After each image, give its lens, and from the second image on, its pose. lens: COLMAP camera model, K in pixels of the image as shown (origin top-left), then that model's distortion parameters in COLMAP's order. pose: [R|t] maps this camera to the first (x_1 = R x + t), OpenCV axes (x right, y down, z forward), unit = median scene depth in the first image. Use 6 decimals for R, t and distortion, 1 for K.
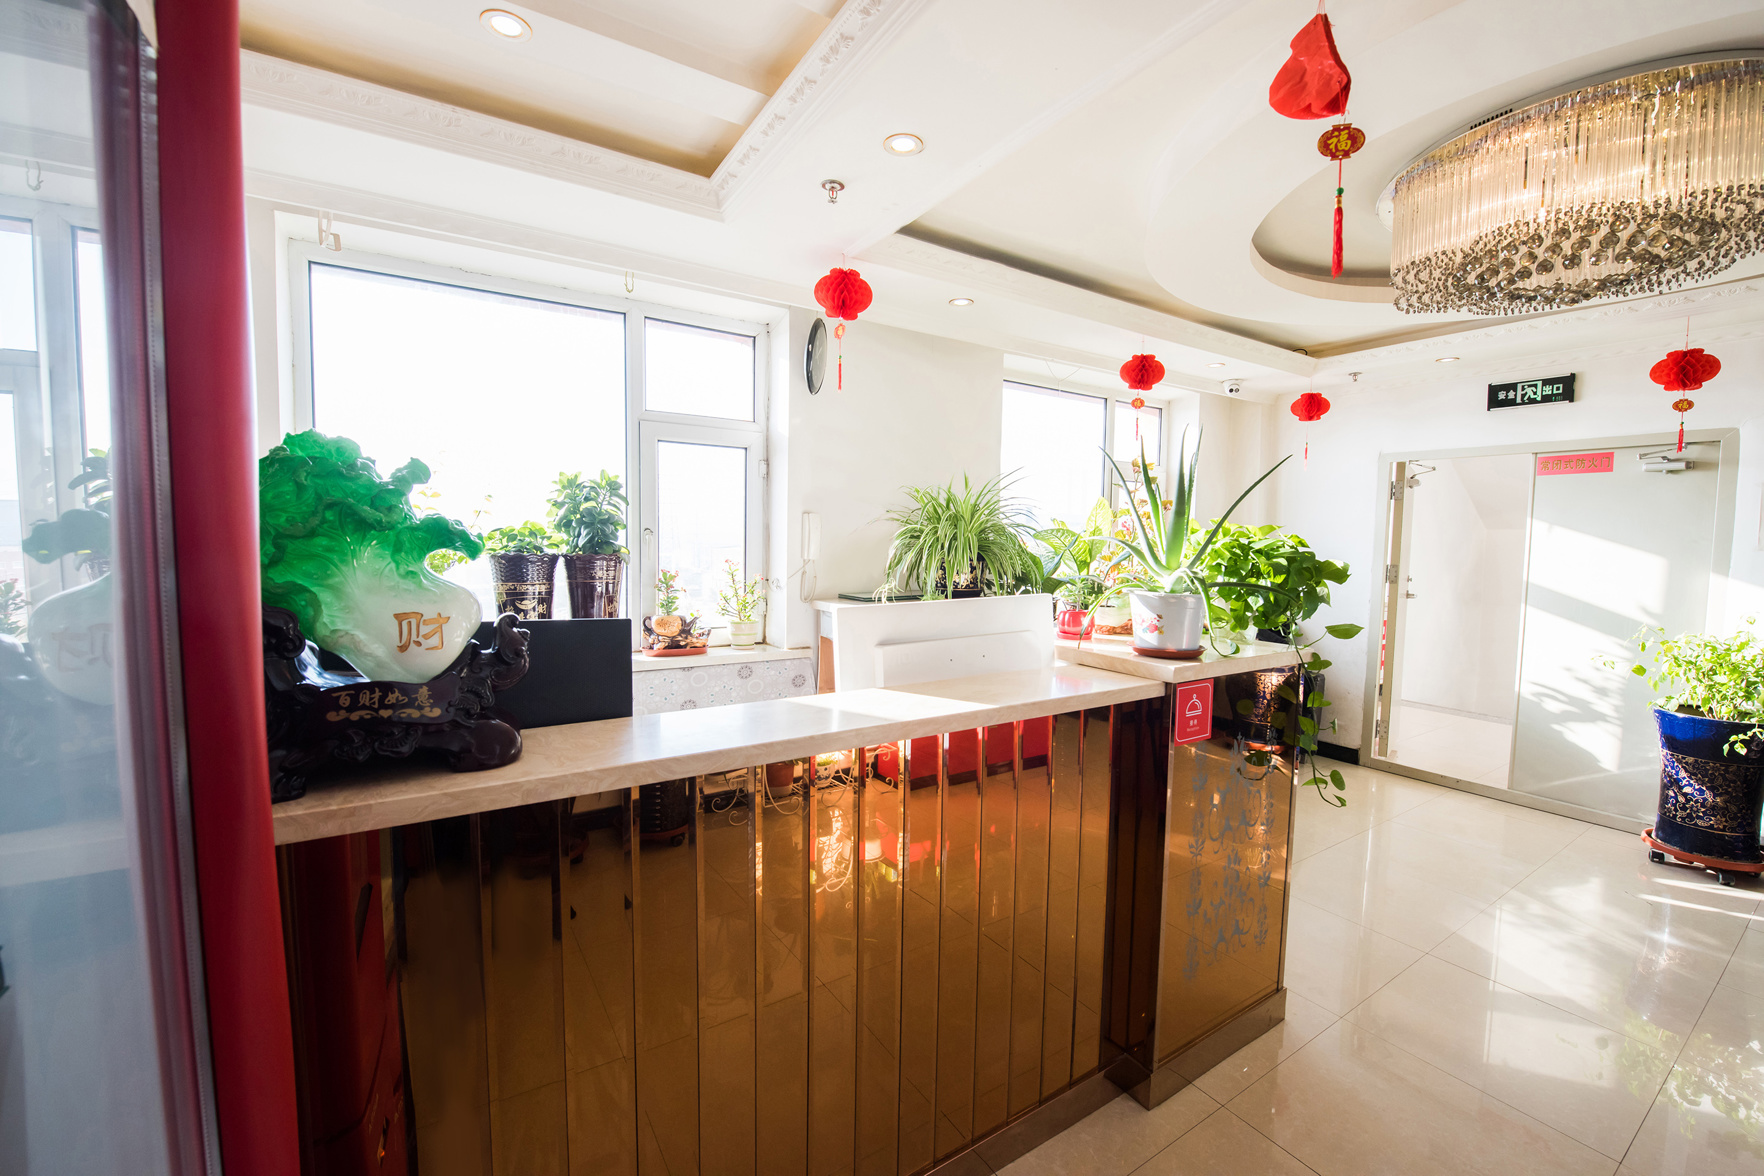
lens RADIAL K [[699.6, 0, 884.6], [0, 699.6, 587.3], [0, 0, 1]] dist [-0.014912, -0.002207]
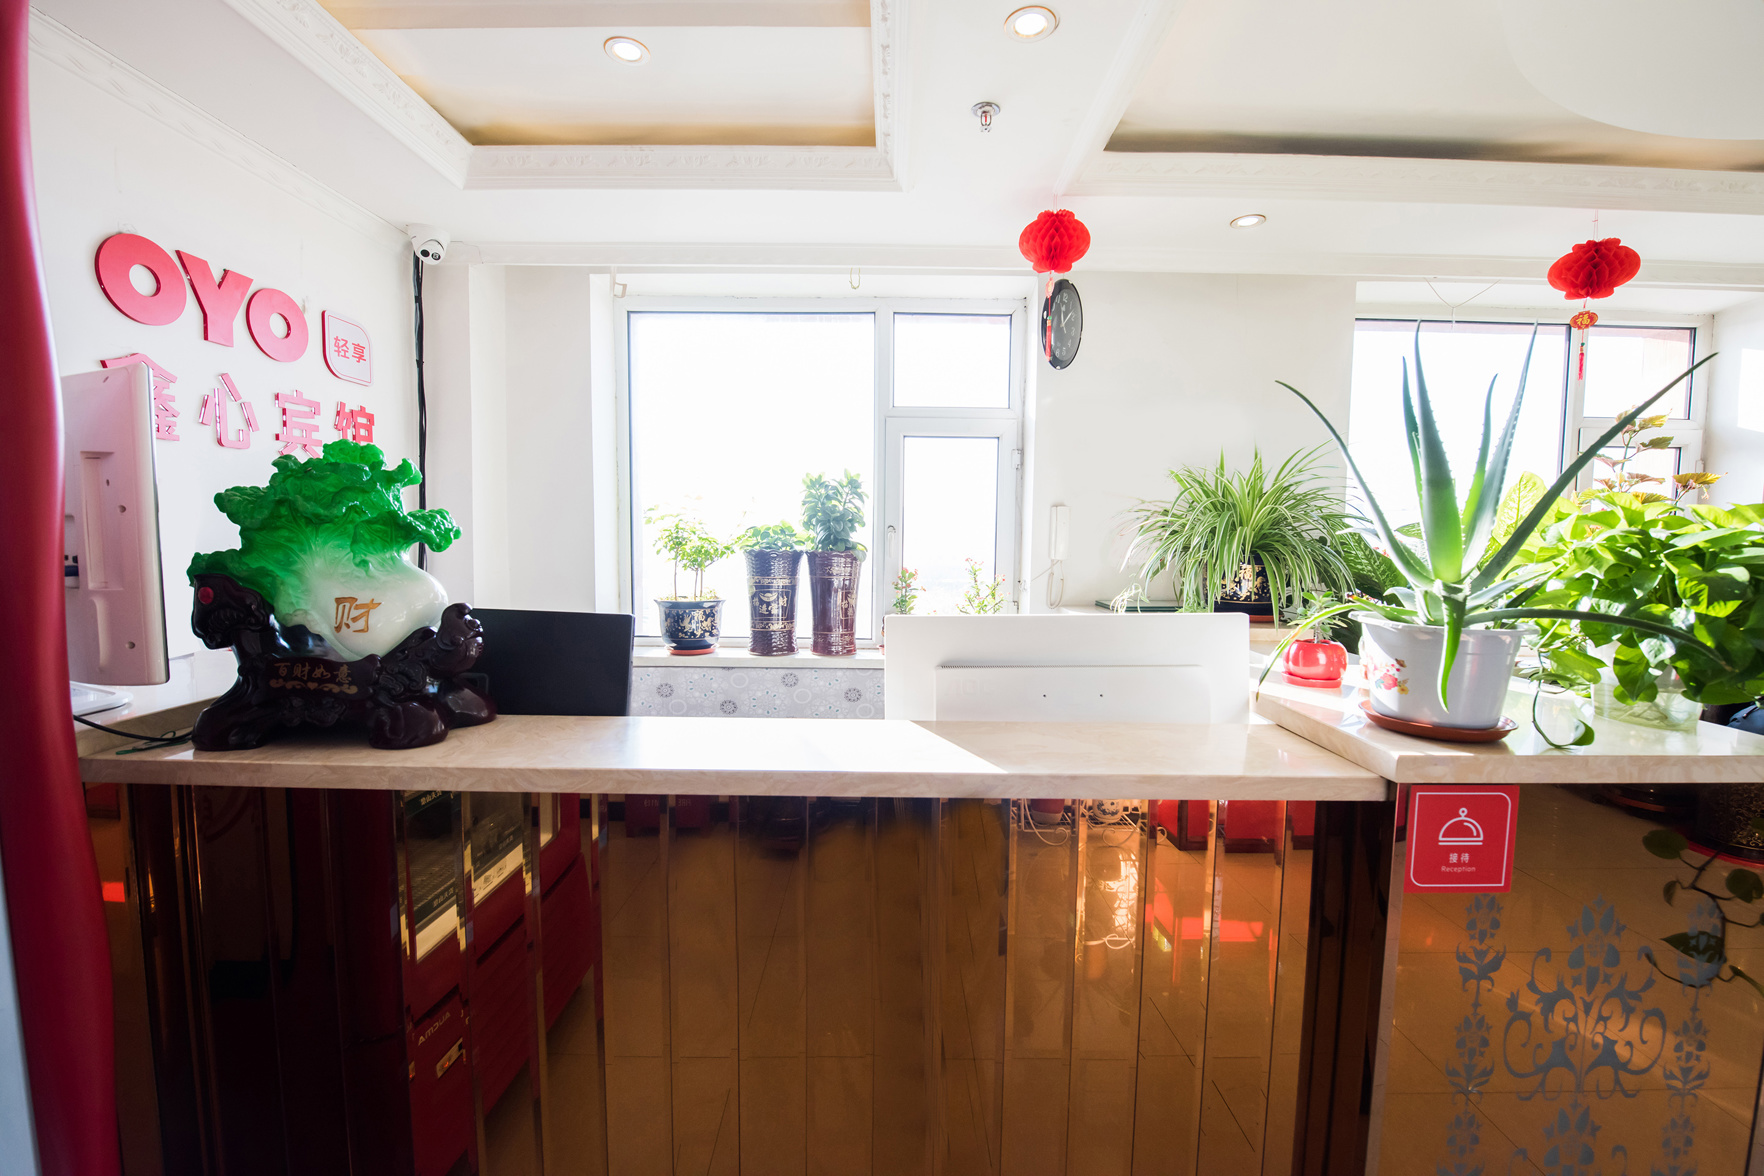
lens RADIAL K [[699.6, 0, 884.6], [0, 699.6, 587.3], [0, 0, 1]] dist [-0.014912, -0.002207]
pose [[0.843323, 0.035448, -0.536236, 0.302941], [-0.035694, 0.999313, 0.009925, -0.010155], [0.536220, 0.010770, 0.844010, 0.251774]]
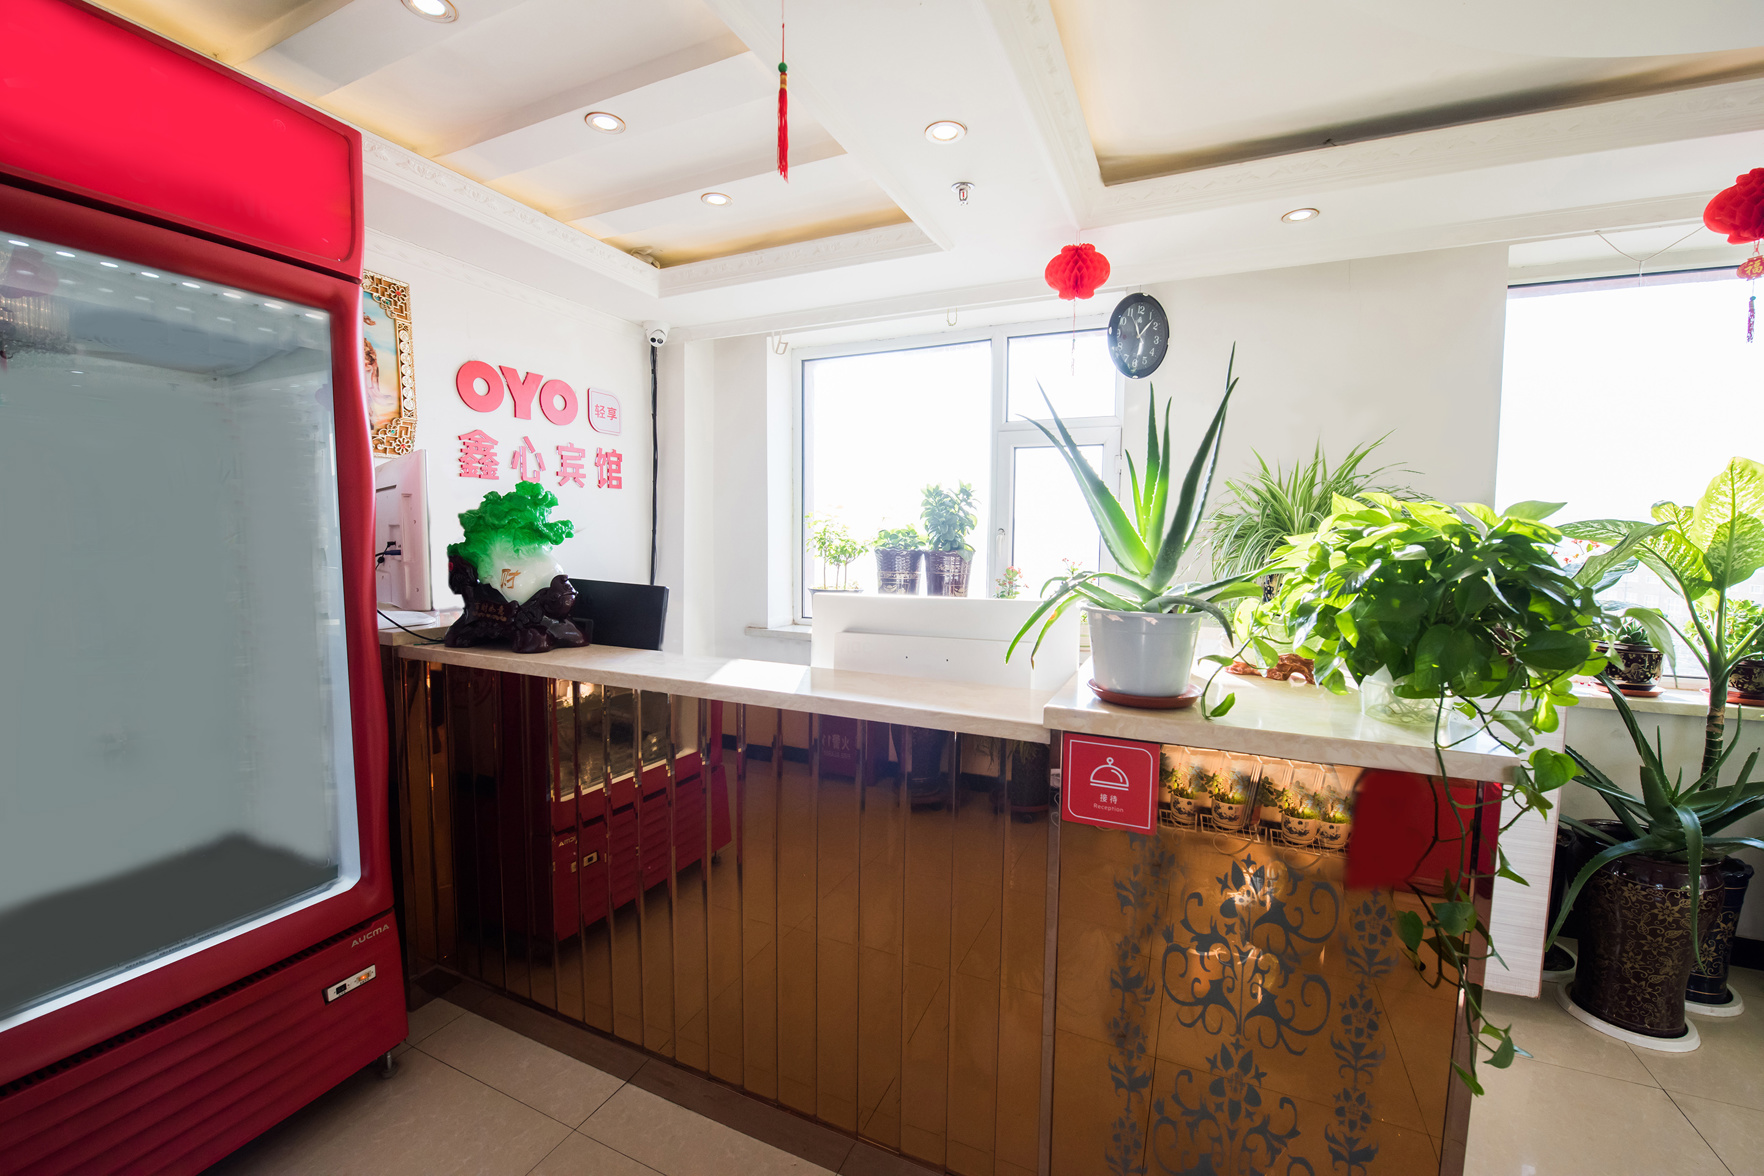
lens RADIAL K [[695.5, 0, 882.0], [0, 695.5, 588.0], [0, 0, 1]] dist [-0.015300, -0.000010]
pose [[0.548222, 0.055847, -0.834466, 0.771409], [-0.060707, 0.997793, 0.026895, -0.014101], [0.834126, 0.035913, 0.550403, 0.384225]]
